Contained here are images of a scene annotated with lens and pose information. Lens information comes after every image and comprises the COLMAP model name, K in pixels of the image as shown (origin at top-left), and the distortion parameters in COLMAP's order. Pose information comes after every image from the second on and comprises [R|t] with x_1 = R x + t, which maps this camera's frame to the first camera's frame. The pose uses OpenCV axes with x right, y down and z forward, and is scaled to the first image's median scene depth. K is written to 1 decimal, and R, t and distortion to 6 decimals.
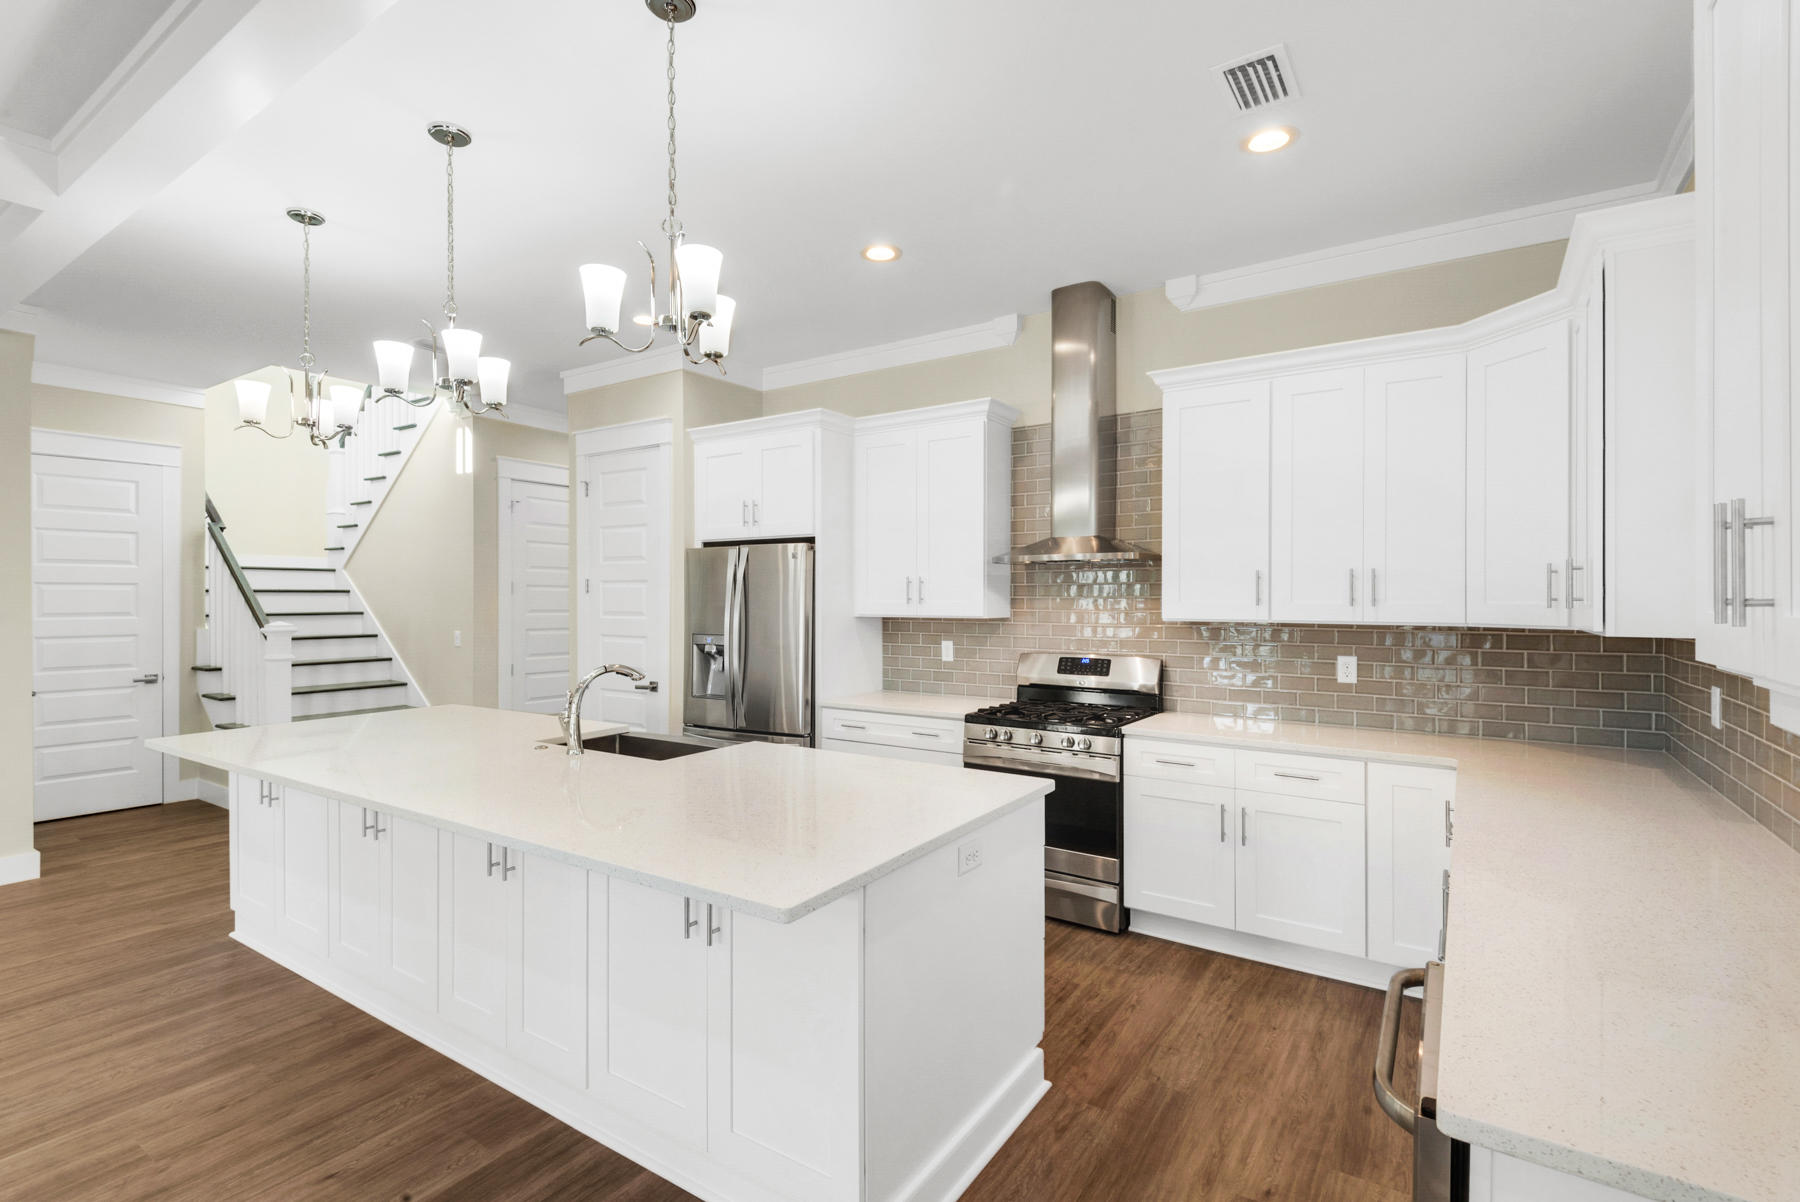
lens RADIAL K [[808.3, 0, 950.0], [0, 808.3, 602.5], [0, 0, 1]] dist [0.043264, -0.018564]
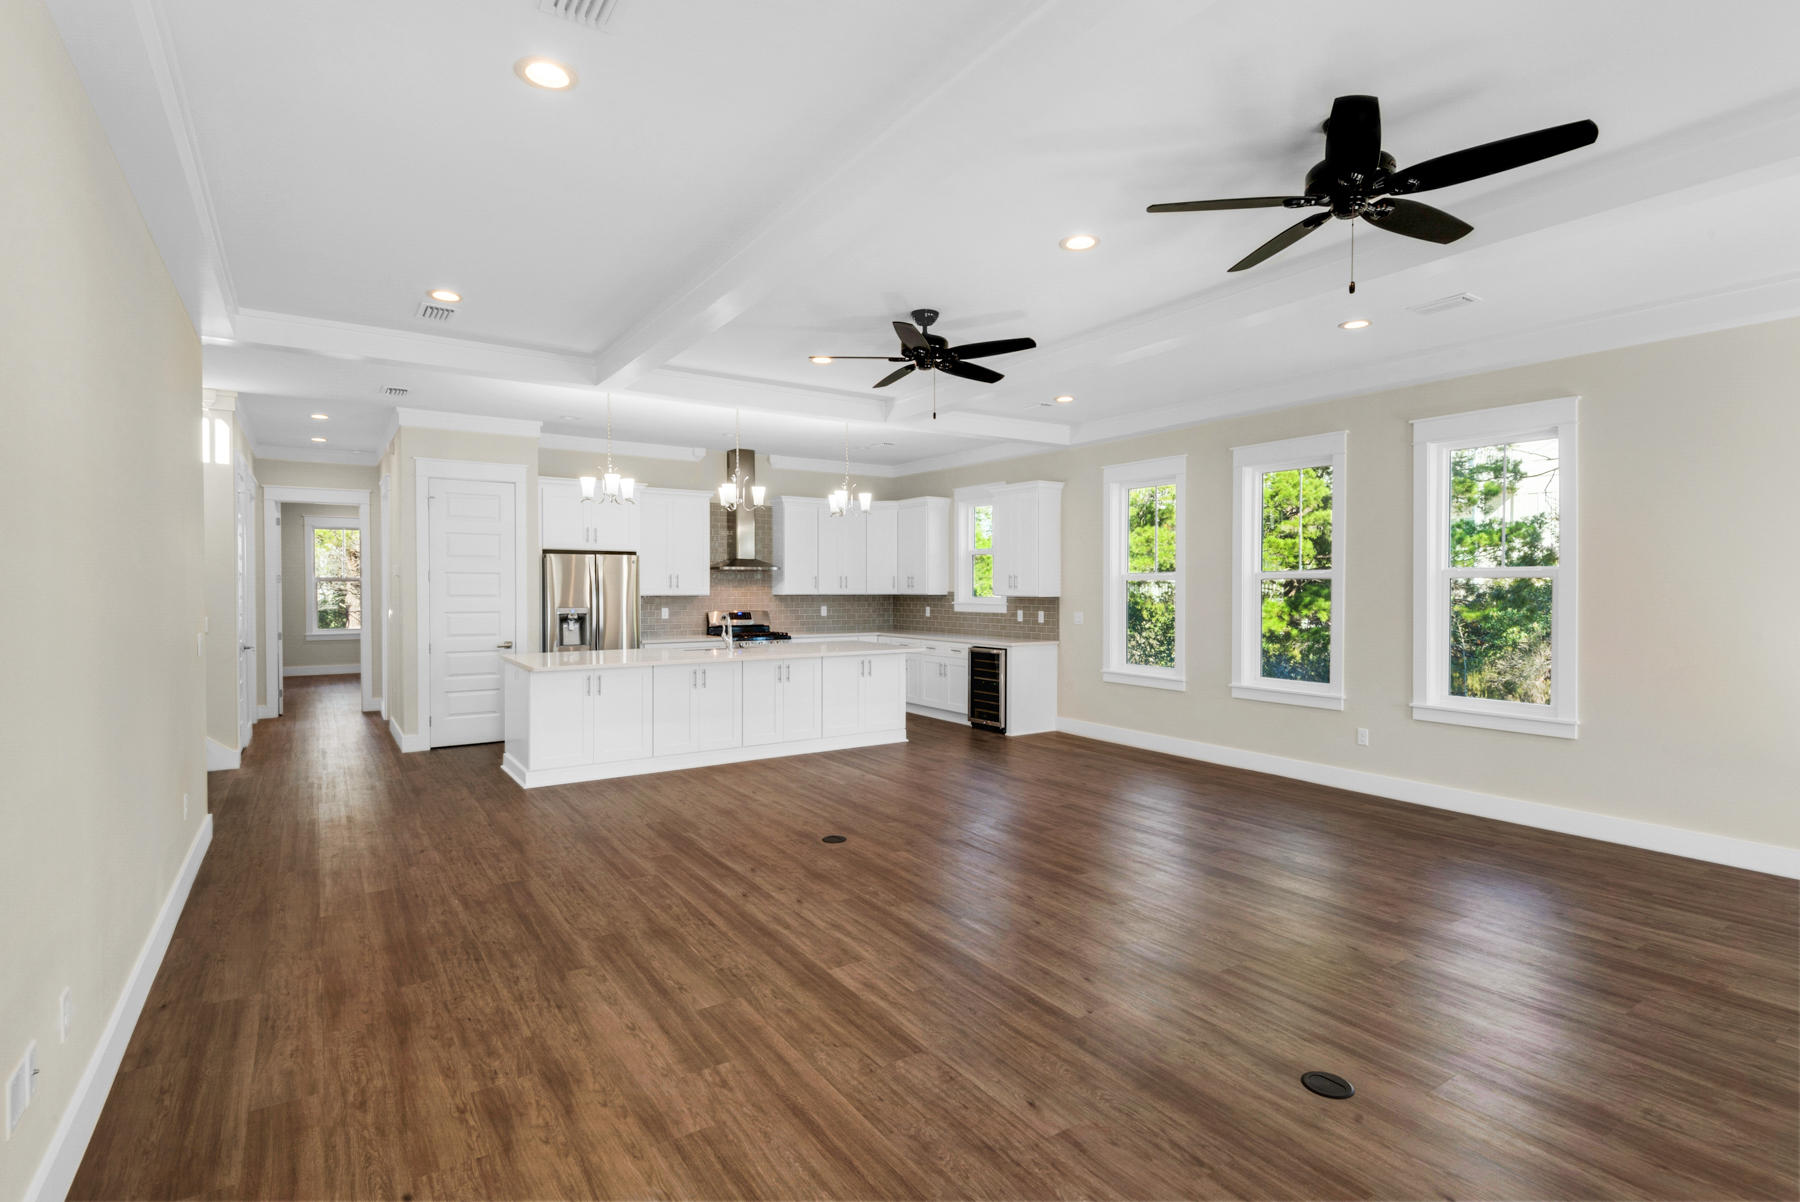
lens RADIAL K [[825.6, 0, 895.1], [0, 825.6, 592.3], [0, 0, 1]] dist [0.000545, 0.000032]
pose [[0.385533, -0.008113, 0.922658, -1.834903], [0.003790, 0.999967, 0.007210, -0.000880], [-0.922686, 0.000717, 0.385551, -0.279260]]
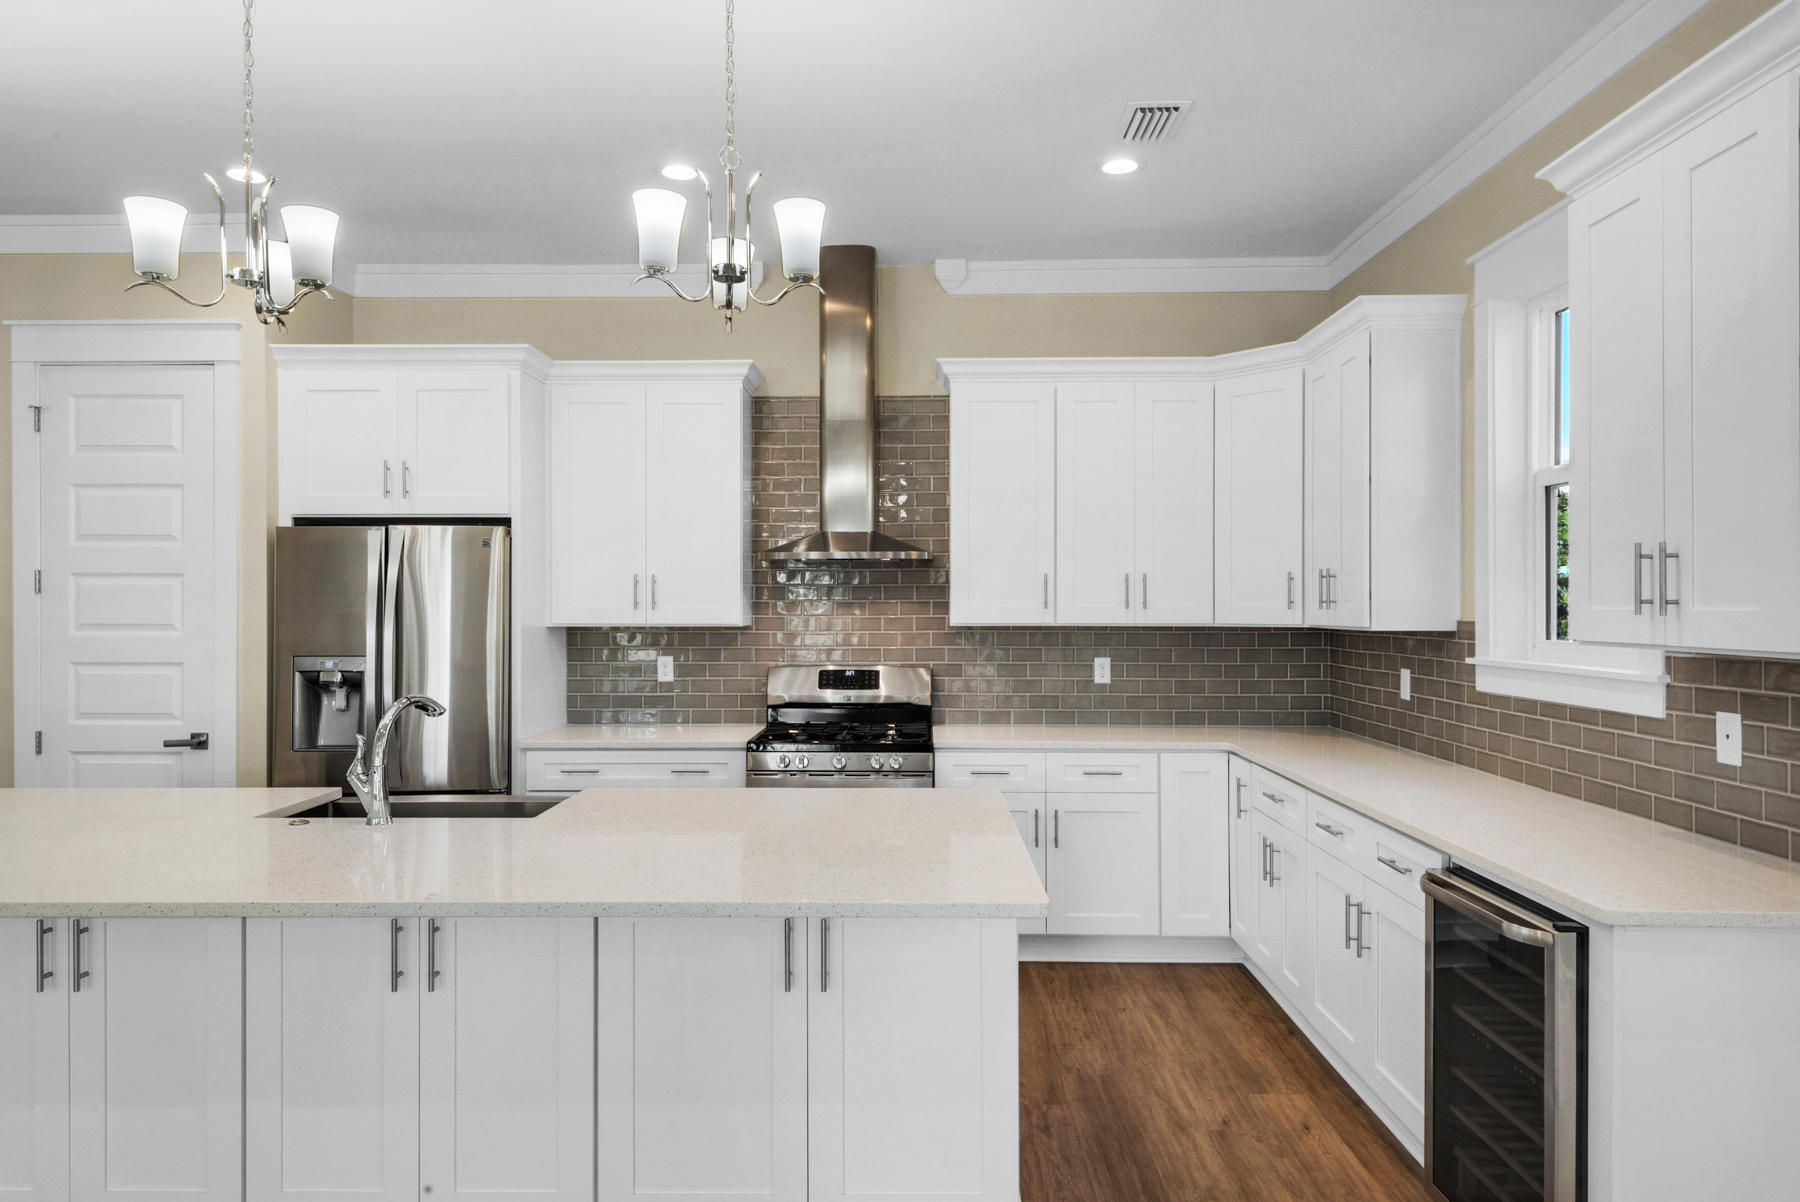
lens RADIAL K [[1083.9, 0, 900.1], [0, 1083.9, 607.5], [0, 0, 1]] dist [0.041145, -0.000877]
pose [[0.847465, -0.003853, 0.530838, -0.428026], [0.004494, 0.999990, 0.000082, 0.001193], [-0.530833, 0.002316, 0.847473, -0.026297]]
